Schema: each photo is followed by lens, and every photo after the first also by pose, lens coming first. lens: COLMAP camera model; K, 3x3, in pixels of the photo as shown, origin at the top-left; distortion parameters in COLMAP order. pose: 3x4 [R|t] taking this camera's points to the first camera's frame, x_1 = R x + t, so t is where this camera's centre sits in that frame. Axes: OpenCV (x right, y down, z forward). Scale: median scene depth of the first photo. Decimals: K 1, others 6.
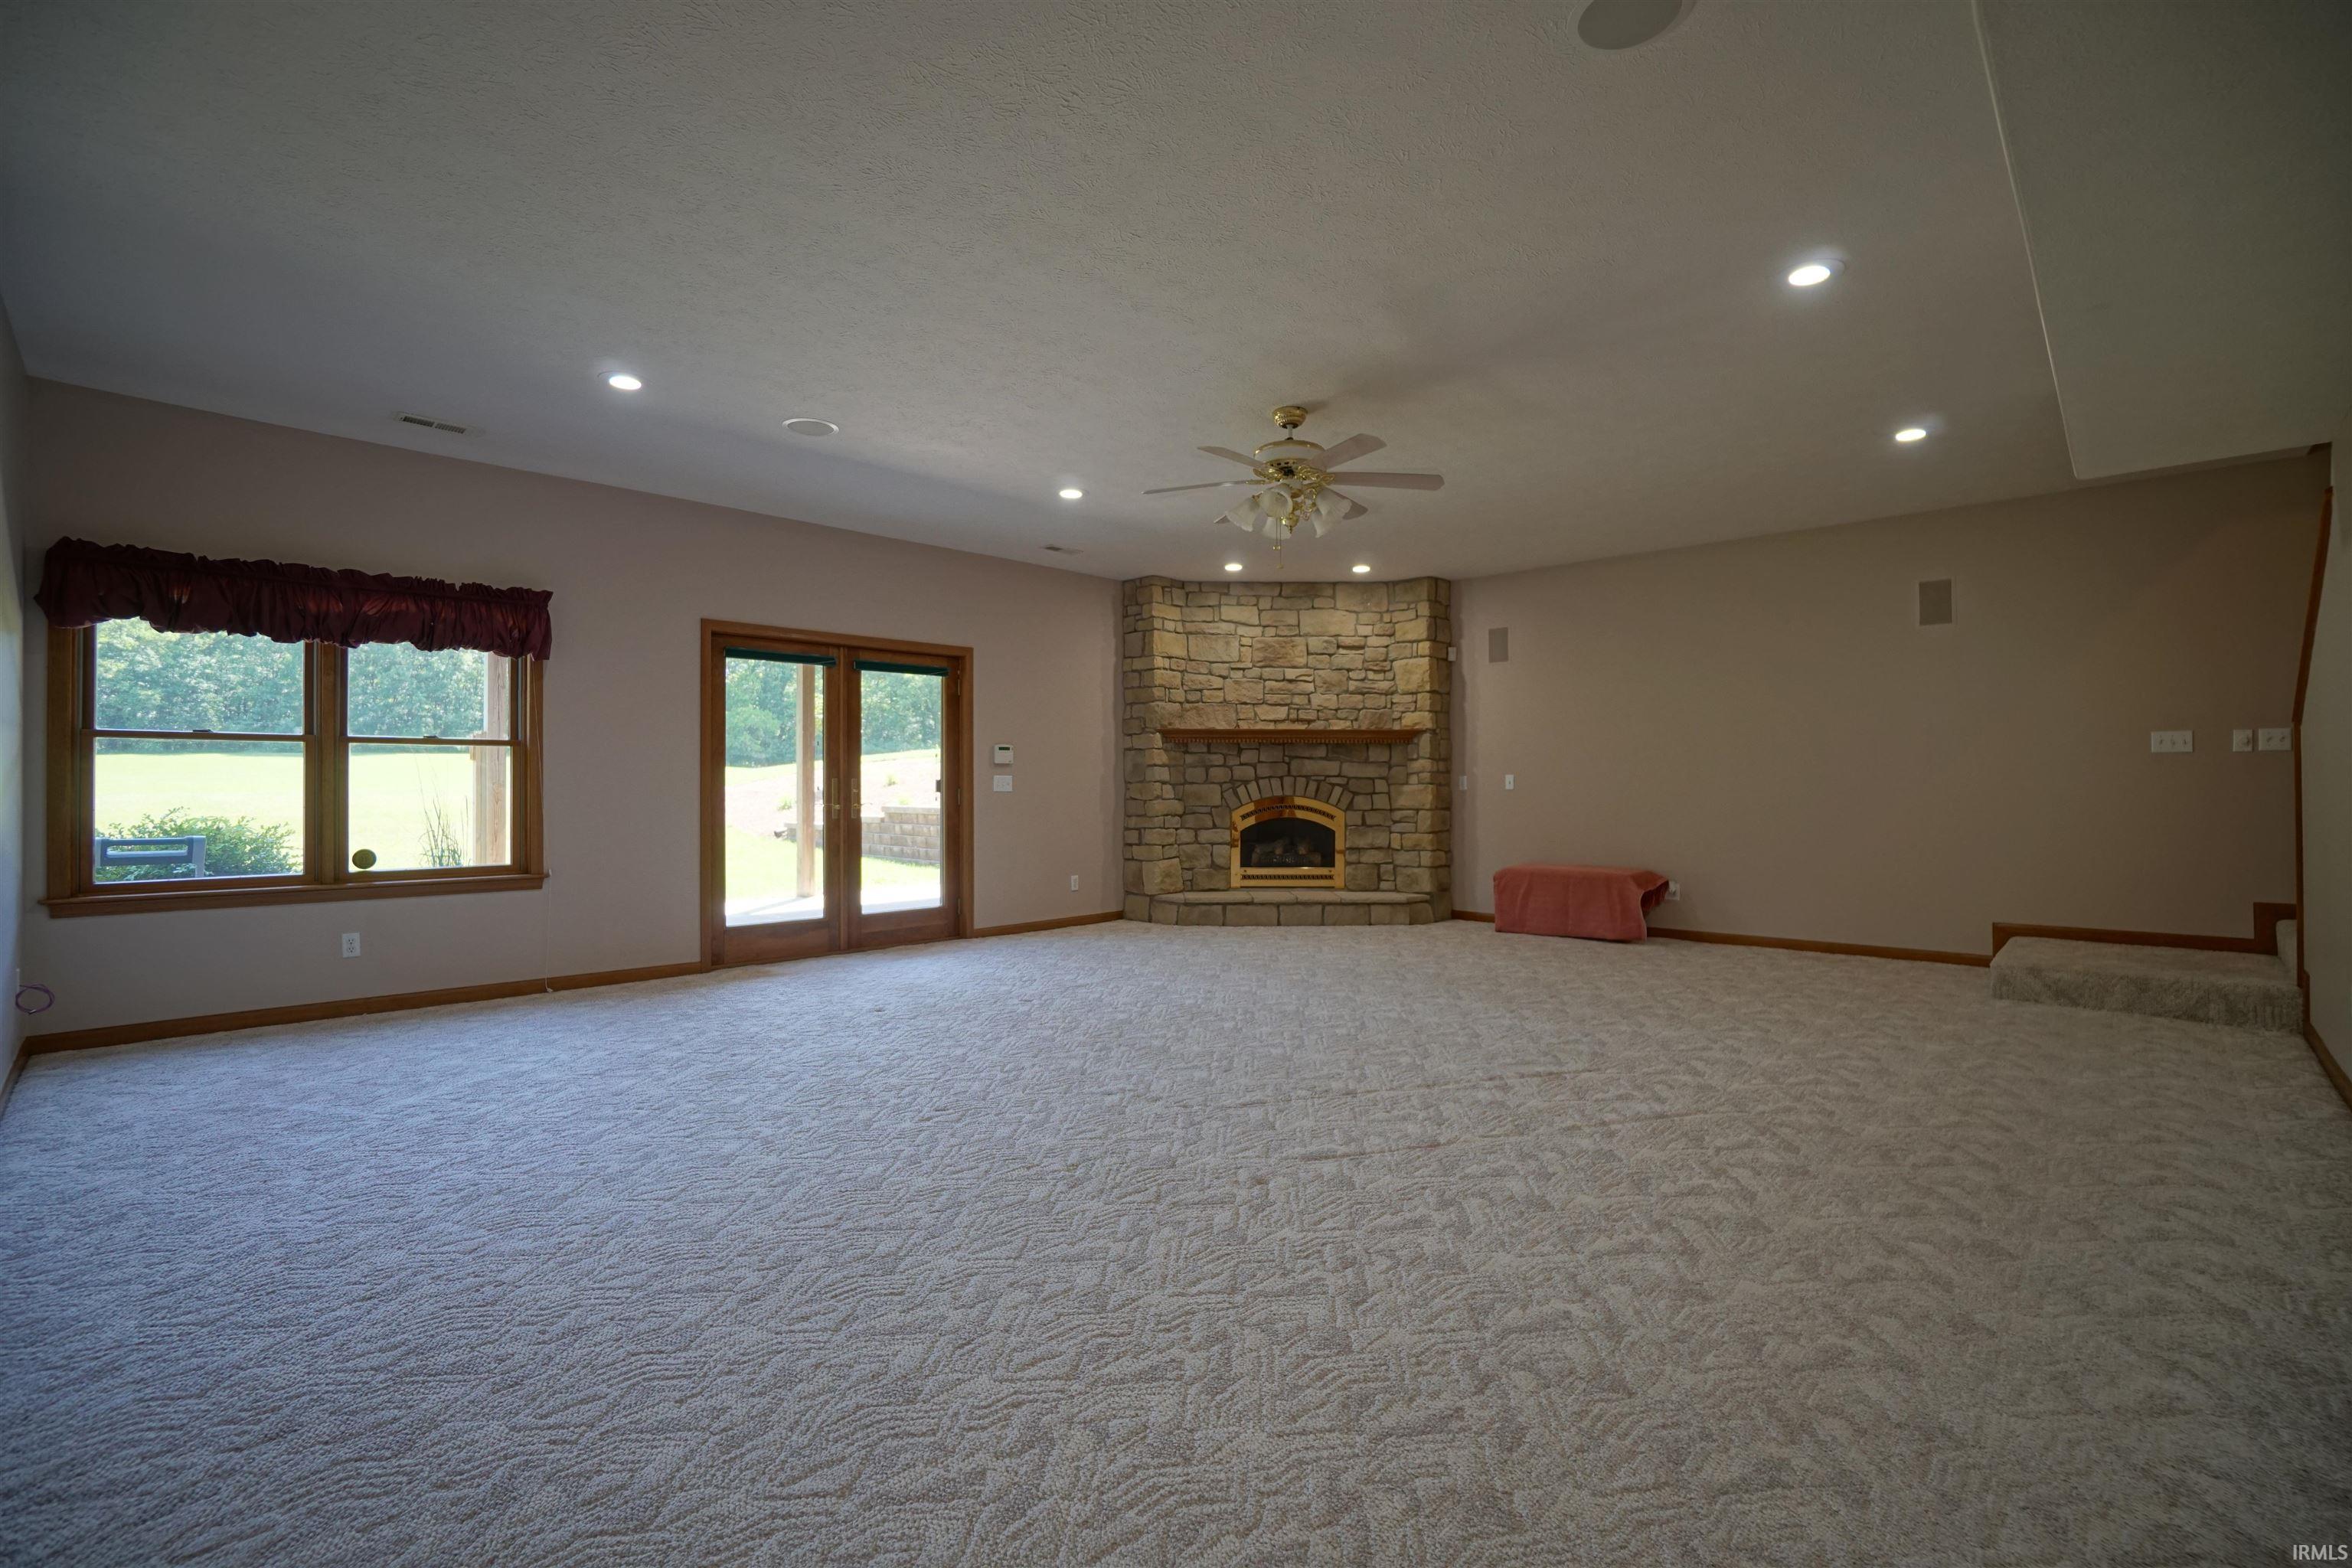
lens RADIAL K [[1039.8, 0, 1169.6], [0, 1039.8, 783.1], [0, 0, 1]] dist [-0.048085, 0.015497]
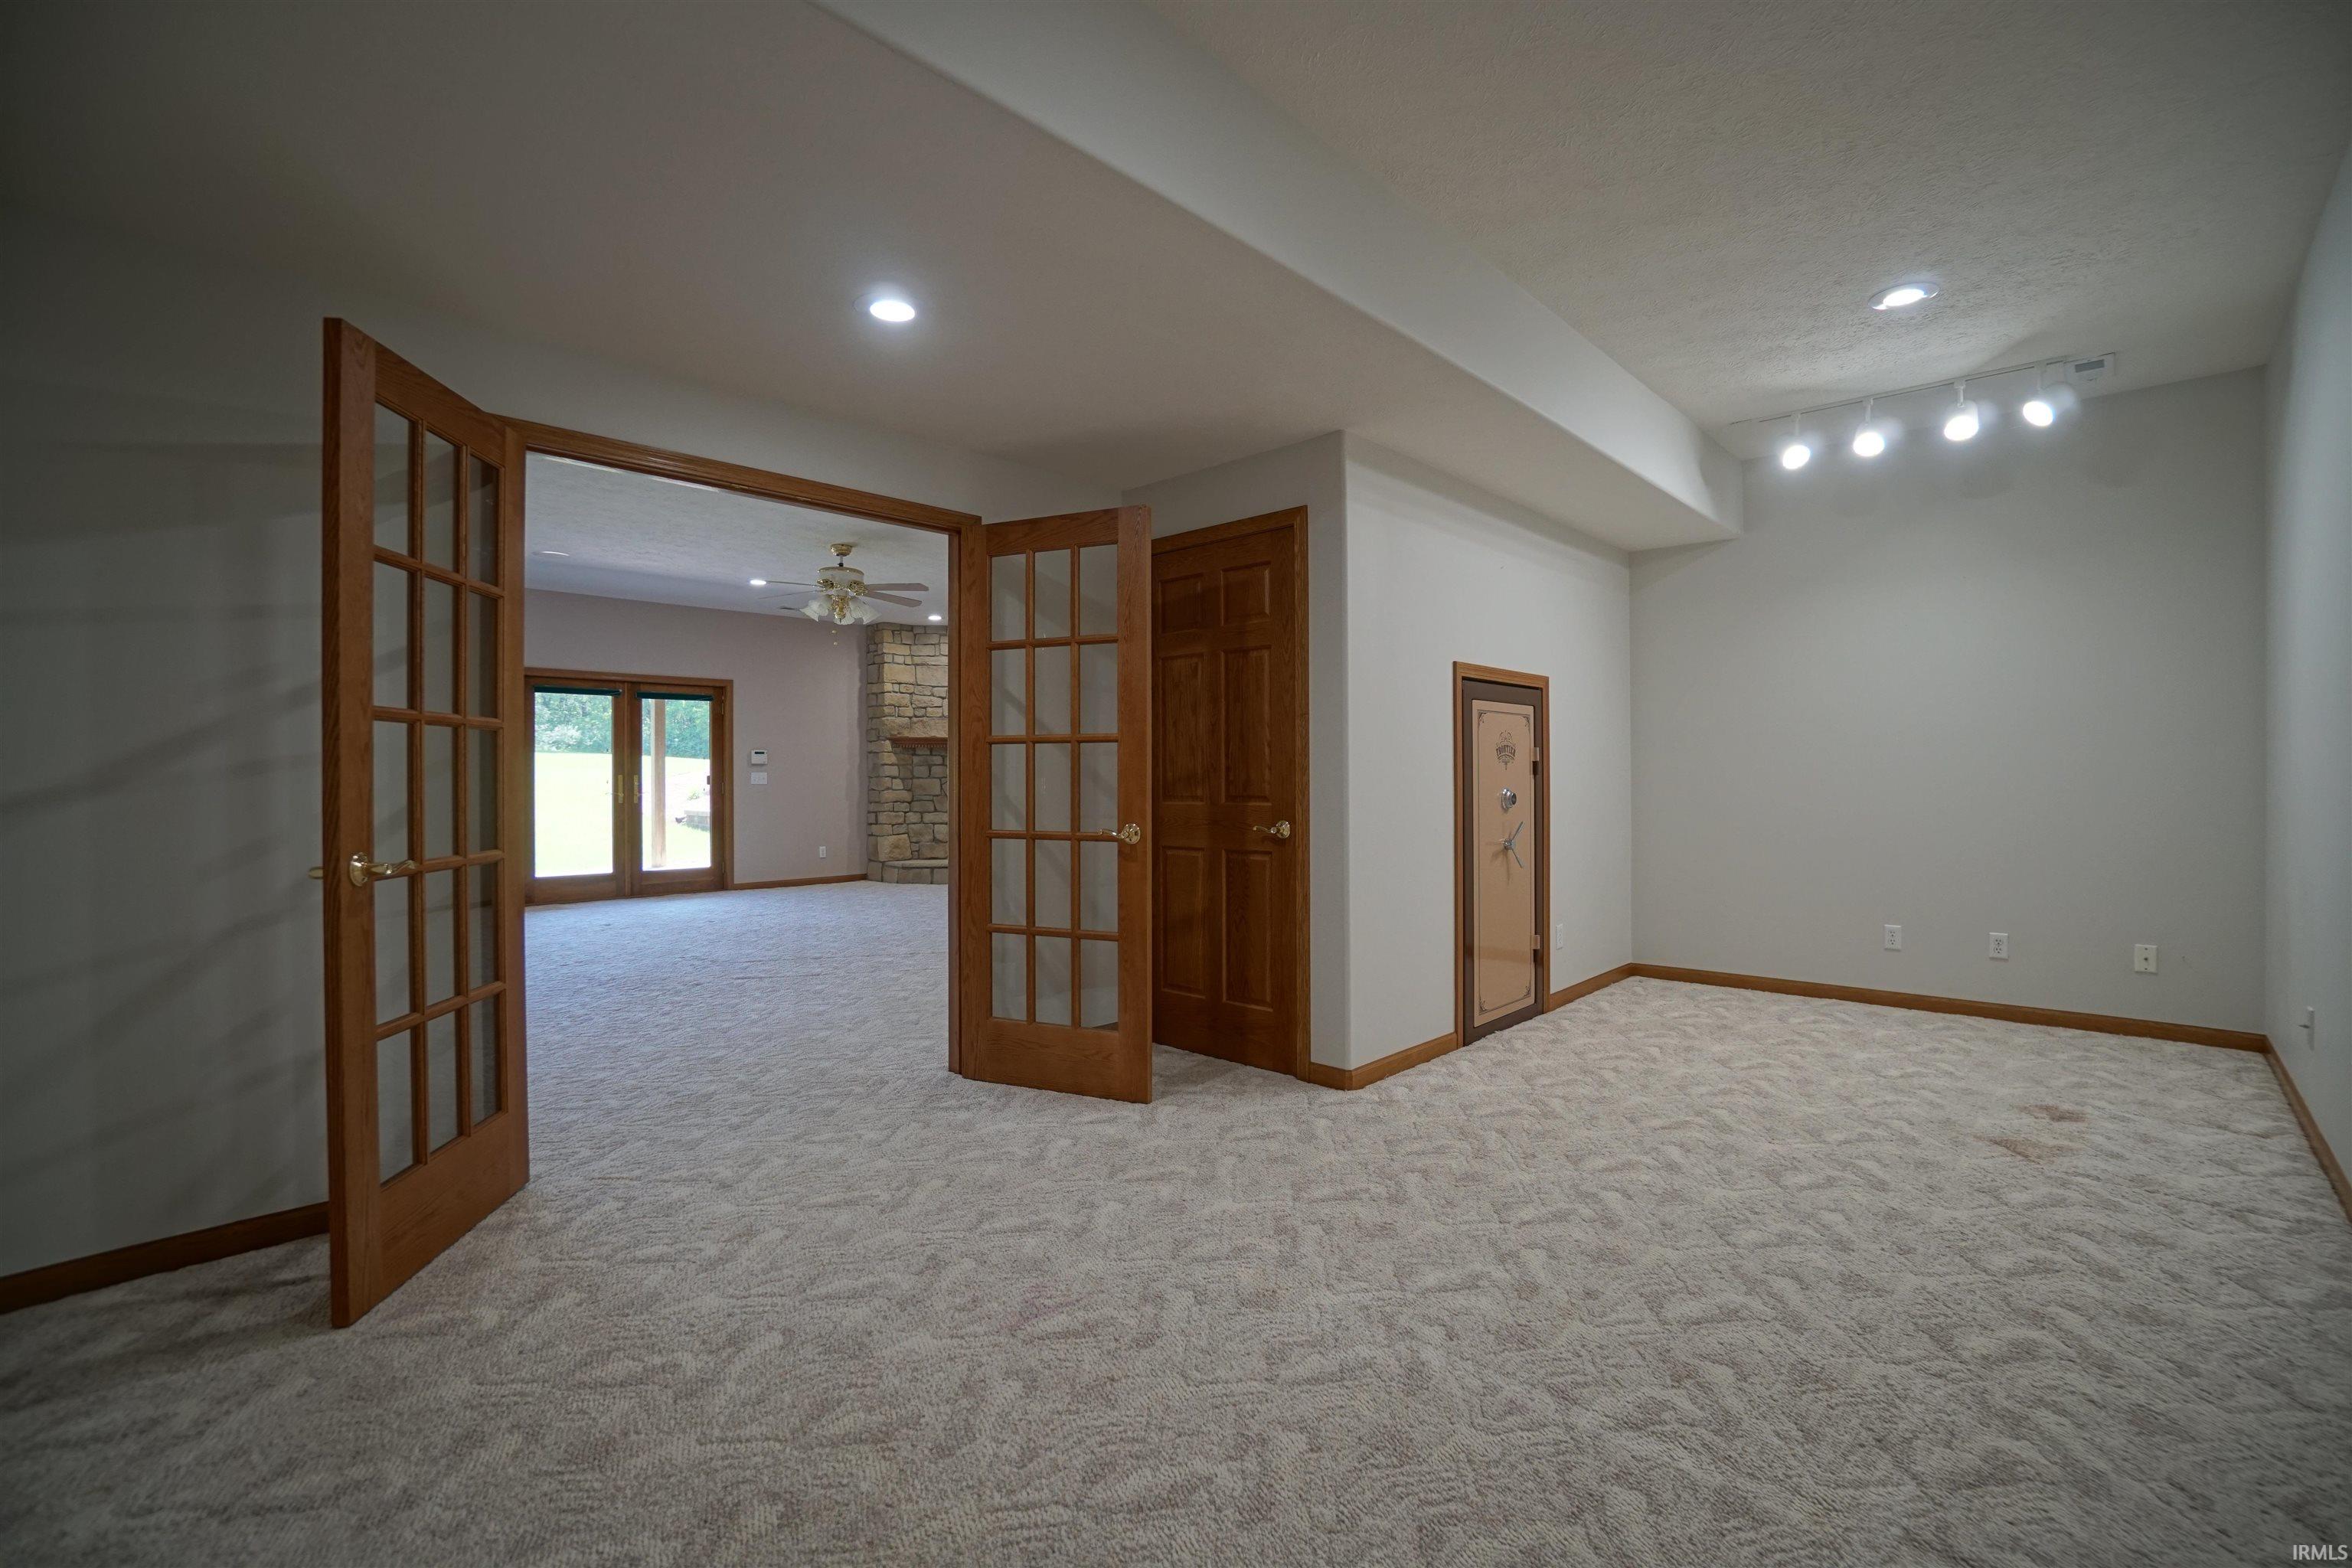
lens RADIAL K [[1035.8, 0, 1176.0], [0, 1035.8, 784.0], [0, 0, 1]] dist [-0.074098, 0.034040]
pose [[0.999735, -0.002671, 0.022874, 0.320941], [0.002540, 0.999980, 0.005745, 0.001297], [-0.022888, -0.005686, 0.999722, -0.325352]]
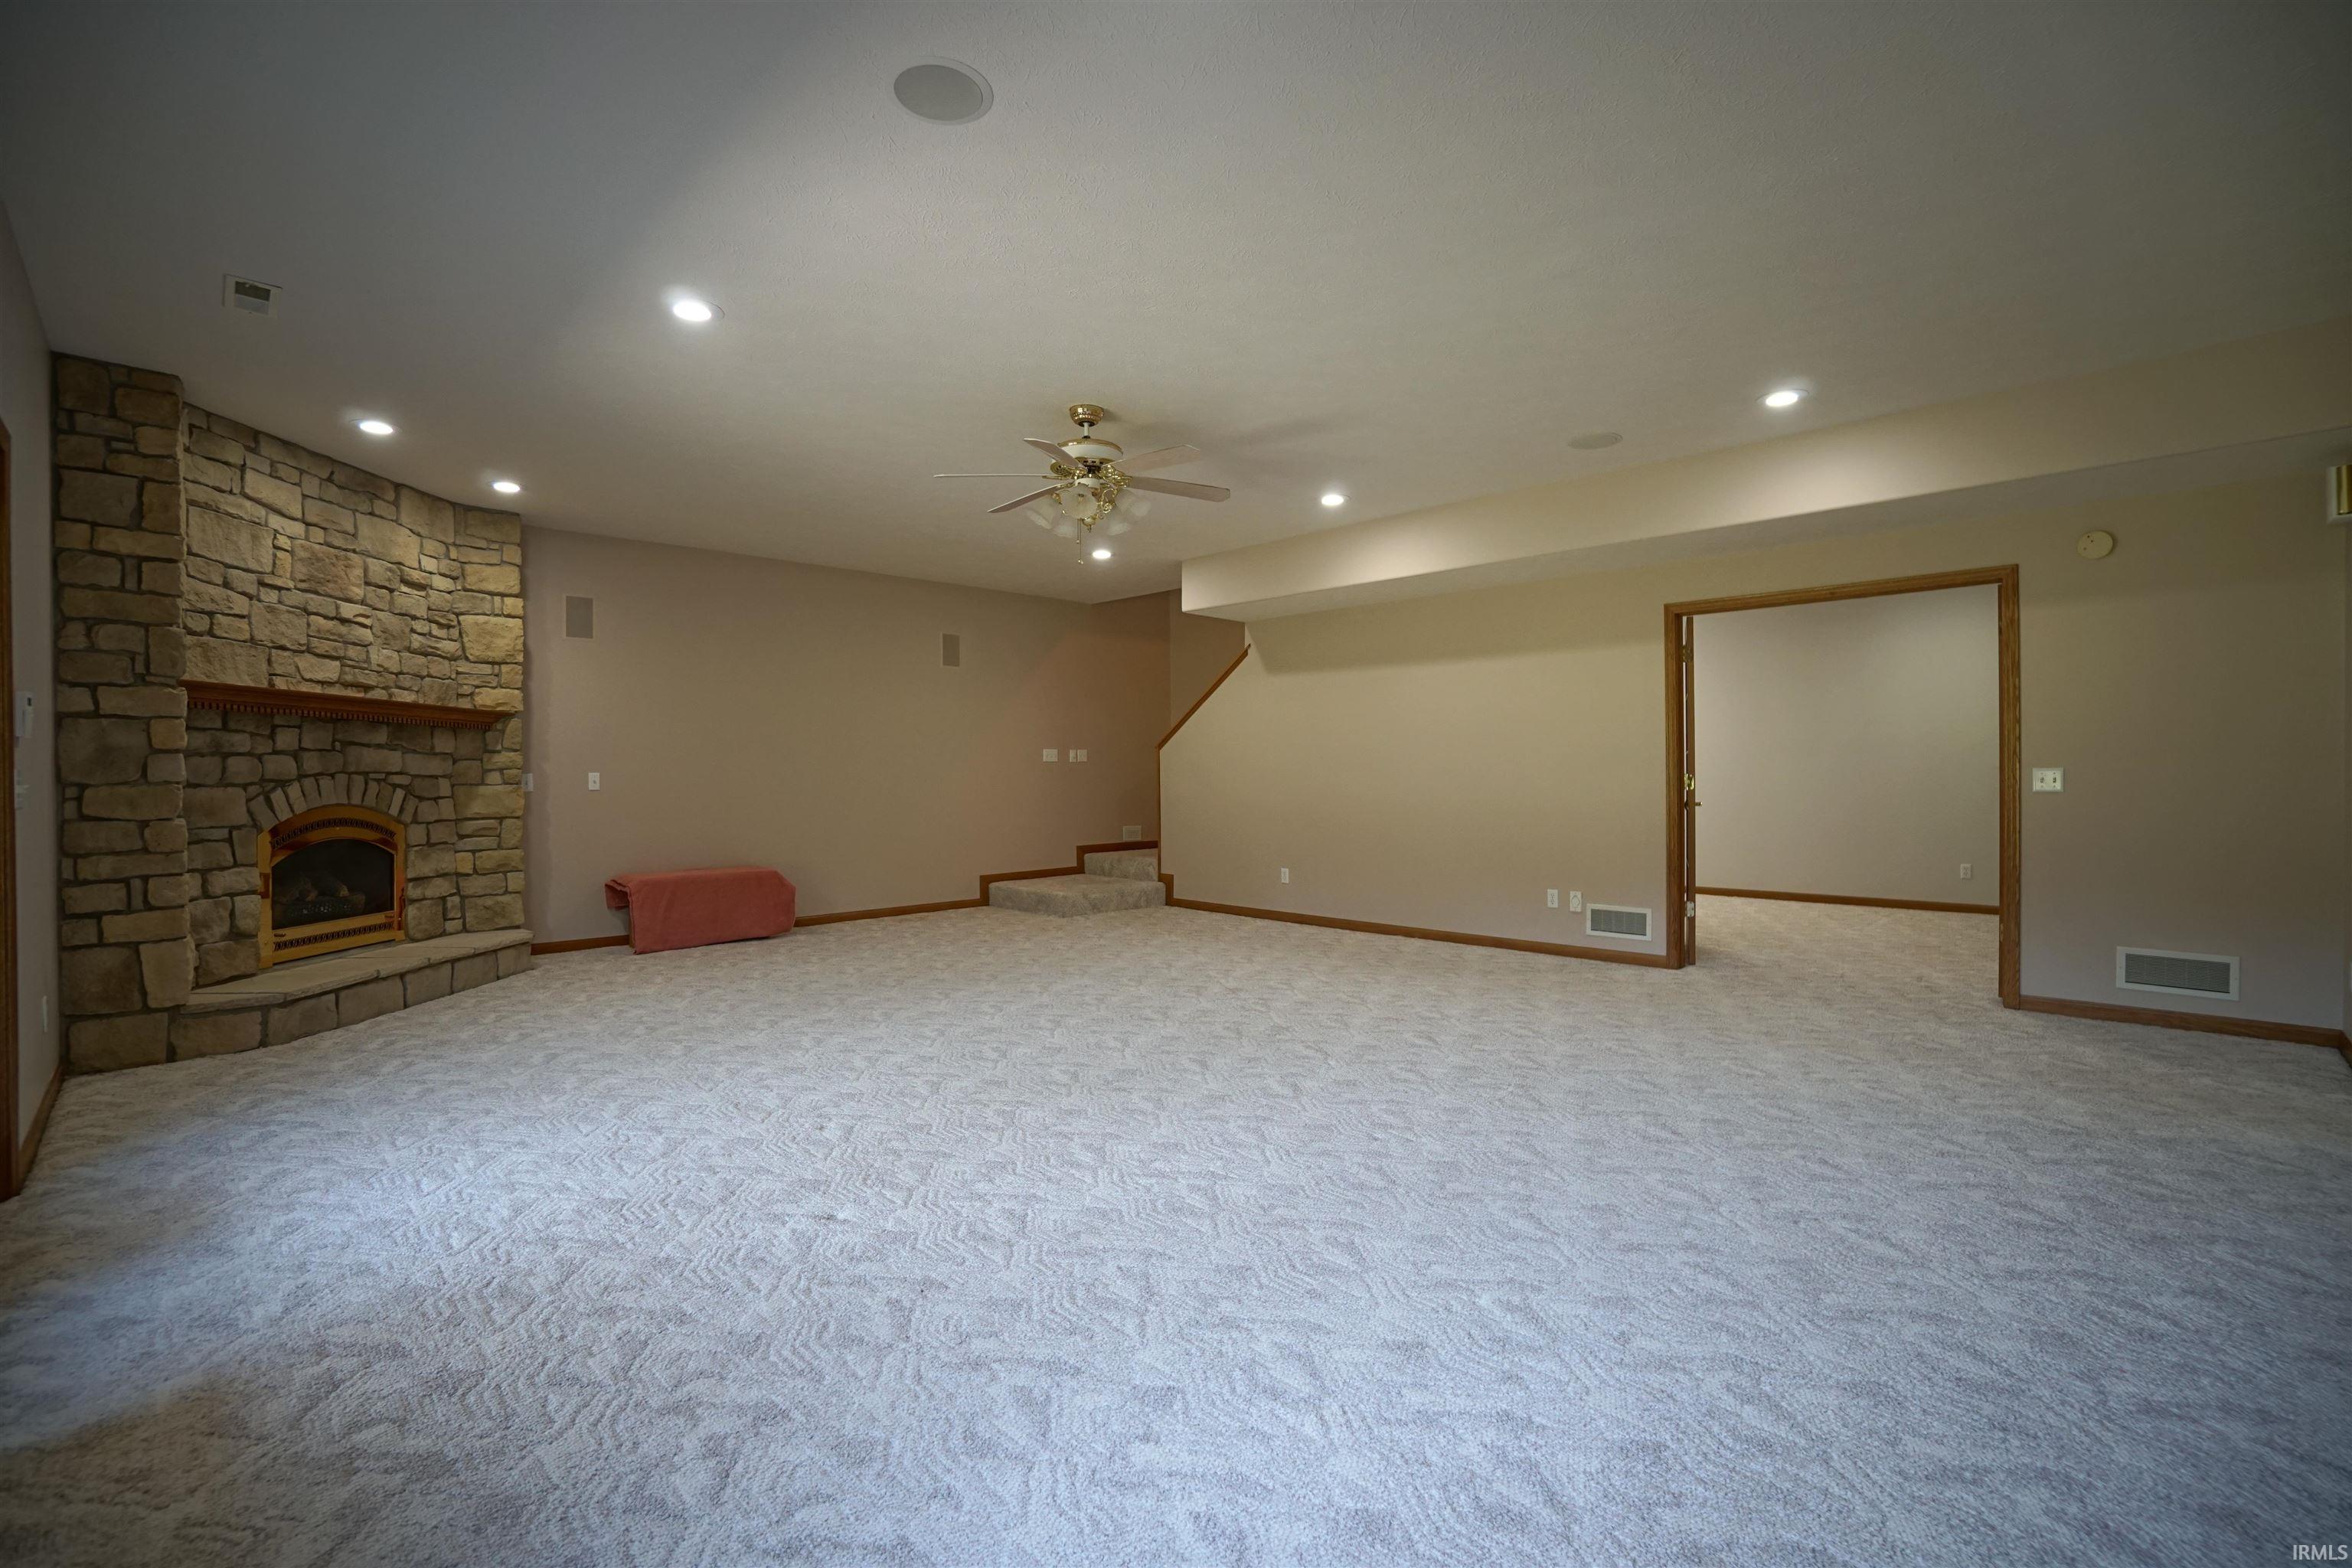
lens RADIAL K [[1039.8, 0, 1169.6], [0, 1039.8, 783.1], [0, 0, 1]] dist [-0.048085, 0.015497]
pose [[0.023521, -0.005411, 0.999709, -0.484426], [0.003780, 0.999979, 0.005324, -0.001953], [-0.999716, 0.003654, 0.023541, 0.488872]]
